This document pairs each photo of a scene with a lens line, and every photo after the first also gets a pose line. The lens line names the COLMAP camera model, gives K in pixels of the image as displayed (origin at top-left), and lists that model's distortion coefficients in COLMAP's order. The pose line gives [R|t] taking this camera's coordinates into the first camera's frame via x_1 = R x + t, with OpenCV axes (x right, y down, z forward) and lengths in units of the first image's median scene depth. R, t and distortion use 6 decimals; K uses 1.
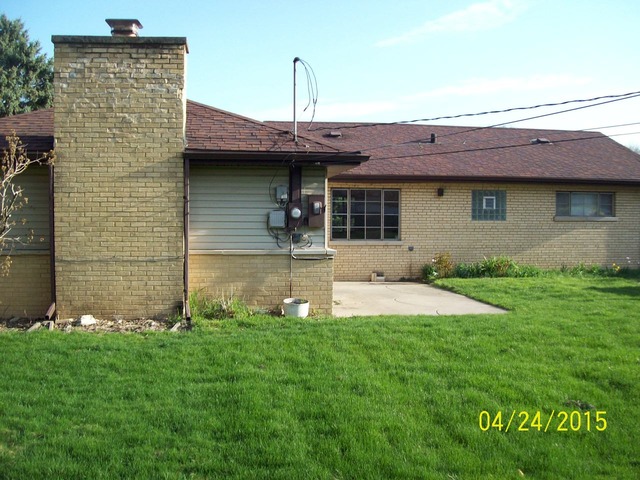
lens RADIAL K [[692.3, 0, 320.0], [0, 692.3, 240.0], [0, 0, 1]] dist [-0.148668, 0.023392]
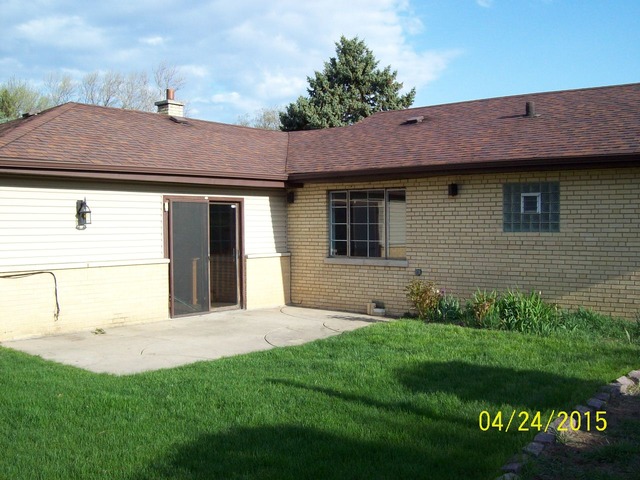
lens RADIAL K [[692.3, 0, 320.0], [0, 692.3, 240.0], [0, 0, 1]] dist [-0.148668, 0.023392]
pose [[0.688520, 0.011570, -0.725125, 0.568866], [-0.007786, 0.999933, 0.008562, -0.025253], [0.725175, -0.000249, 0.688564, 0.447039]]
